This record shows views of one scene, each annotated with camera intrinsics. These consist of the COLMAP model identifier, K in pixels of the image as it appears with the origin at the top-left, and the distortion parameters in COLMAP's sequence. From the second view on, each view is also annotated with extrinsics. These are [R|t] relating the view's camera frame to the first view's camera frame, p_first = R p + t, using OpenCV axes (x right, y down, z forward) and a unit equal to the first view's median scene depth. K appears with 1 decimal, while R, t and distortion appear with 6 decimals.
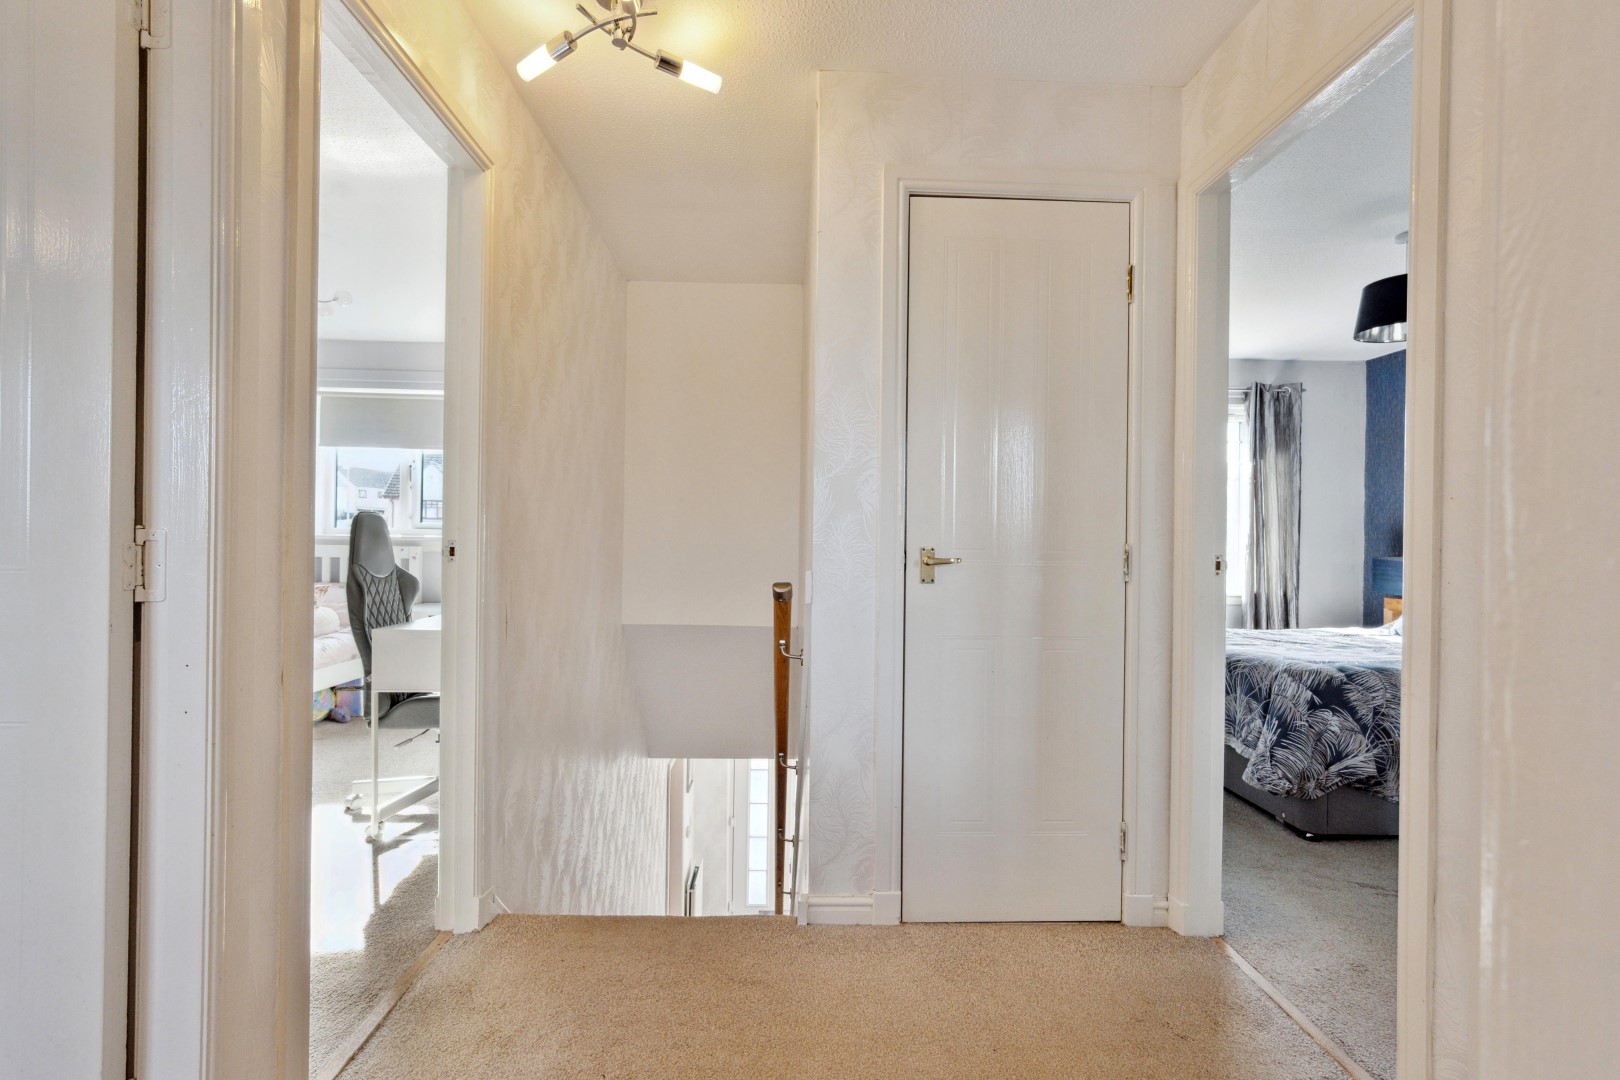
lens RADIAL K [[776.9, 0, 810.3], [0, 776.9, 567.1], [0, 0, 1]] dist [-0.002128, 0.000668]
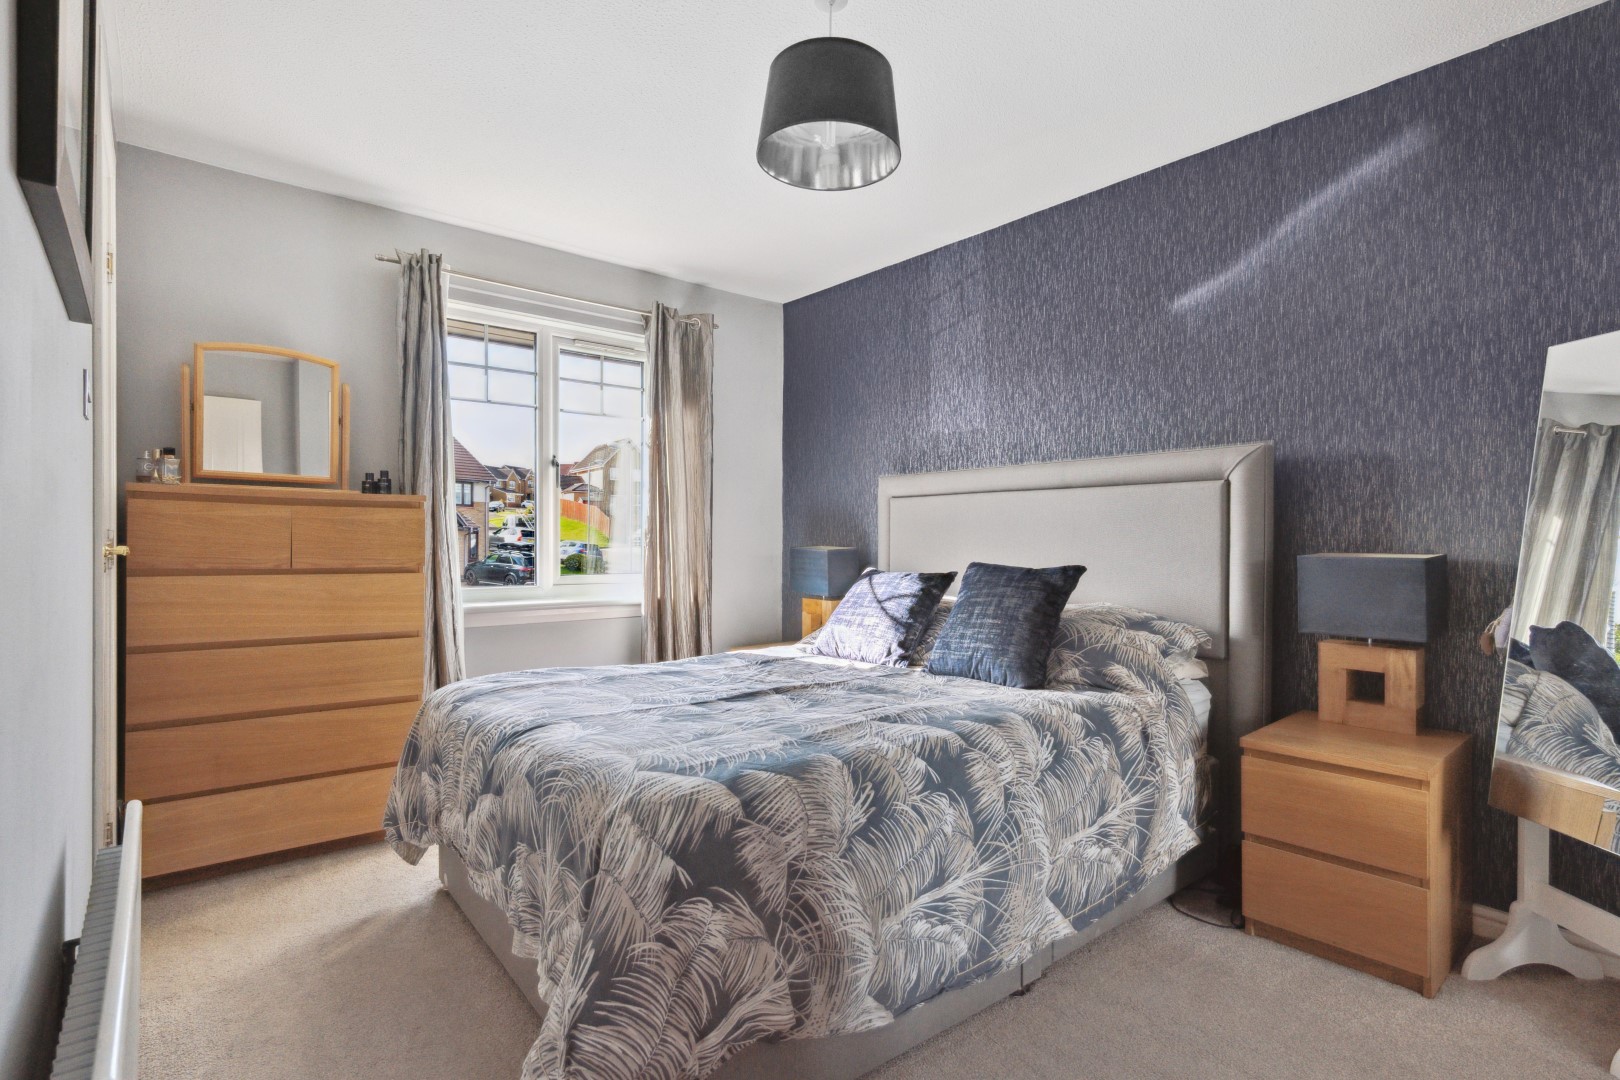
lens RADIAL K [[776.9, 0, 809.8], [0, 776.9, 548.4], [0, 0, 1]] dist [-0.002128, 0.000668]
pose [[0.797160, 0.003605, 0.603757, 0.428080], [0.001598, 0.999966, -0.008081, -0.011729], [-0.603766, 0.007407, 0.797128, 0.583483]]
